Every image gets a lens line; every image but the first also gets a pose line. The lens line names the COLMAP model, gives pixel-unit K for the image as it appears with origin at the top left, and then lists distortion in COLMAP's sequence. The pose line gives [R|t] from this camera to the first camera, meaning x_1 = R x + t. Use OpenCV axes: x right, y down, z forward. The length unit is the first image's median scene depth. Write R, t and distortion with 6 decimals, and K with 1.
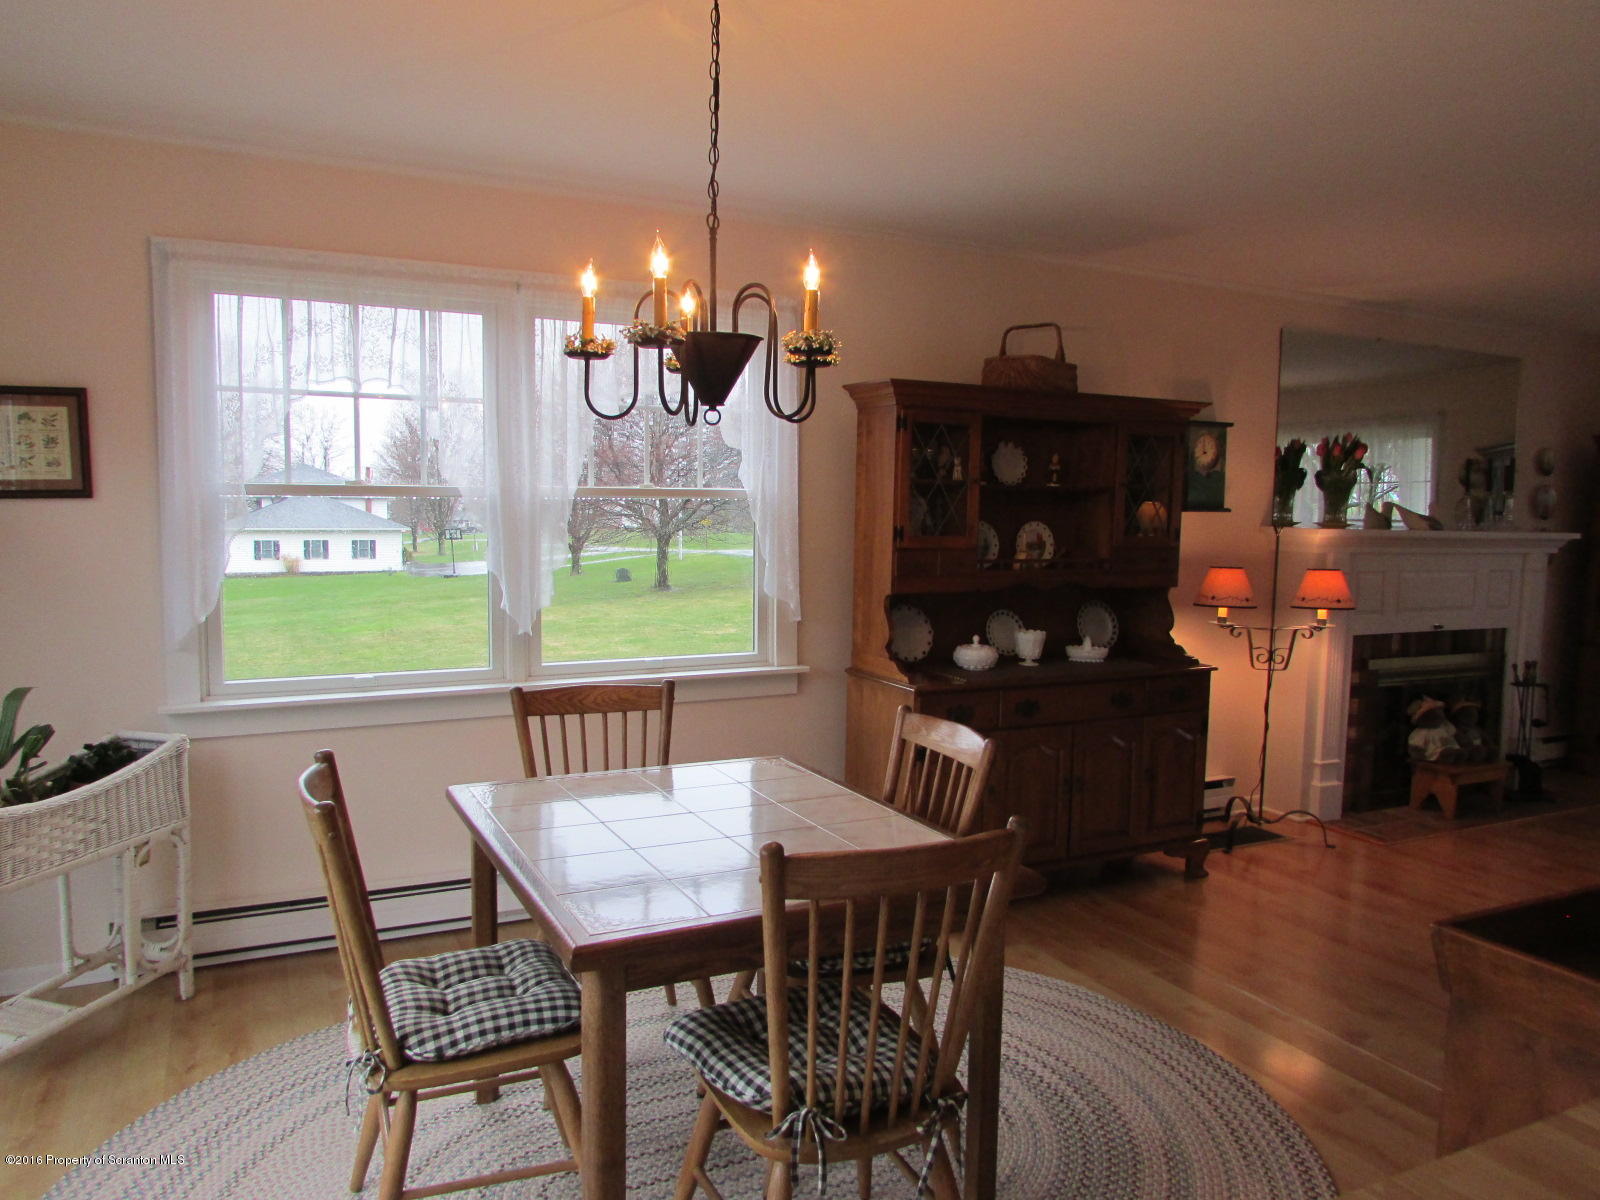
lens RADIAL K [[1143.0, 0, 788.0], [0, 1143.0, 595.2], [0, 0, 1]] dist [-0.028162, 0.008919]
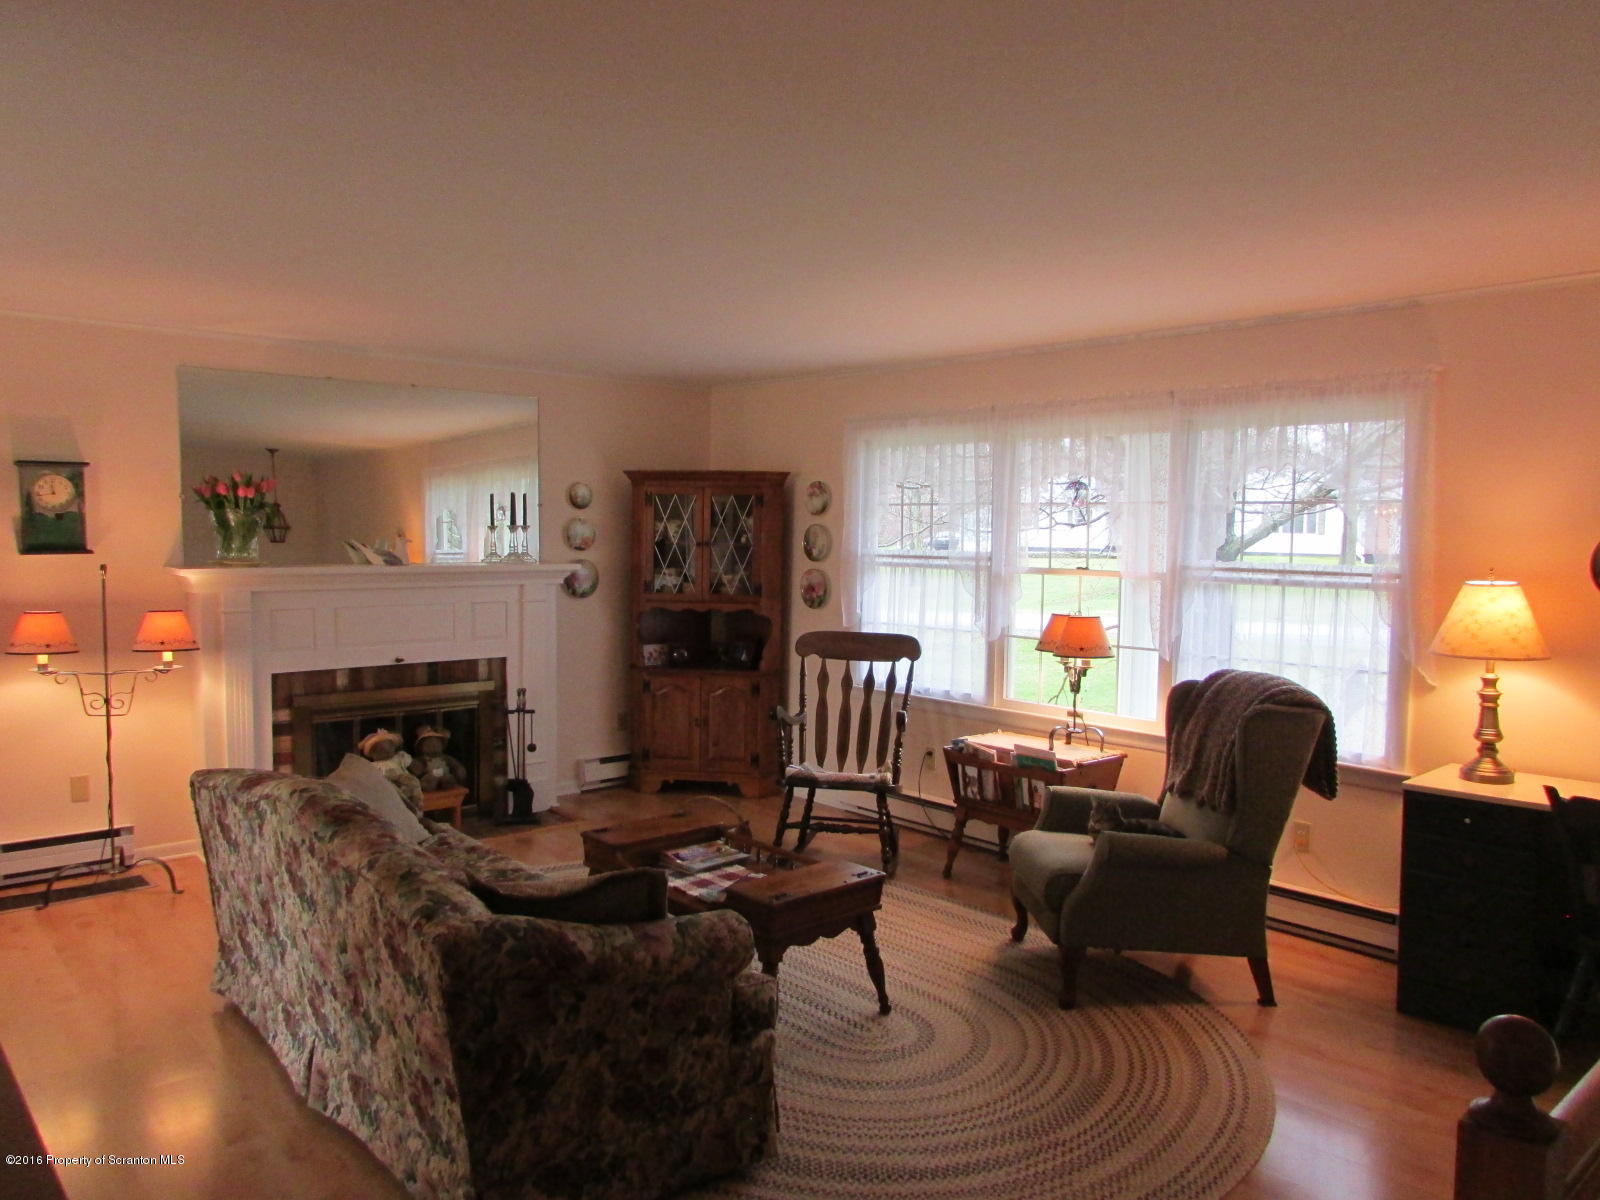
lens RADIAL K [[1143.0, 0, 797.5], [0, 1143.0, 598.6], [0, 0, 1]] dist [-0.028162, 0.008919]
pose [[0.963575, -0.030165, 0.265732, 0.664278], [0.035526, 0.999250, -0.015387, 0.001040], [-0.265068, 0.024267, 0.963924, -0.084948]]
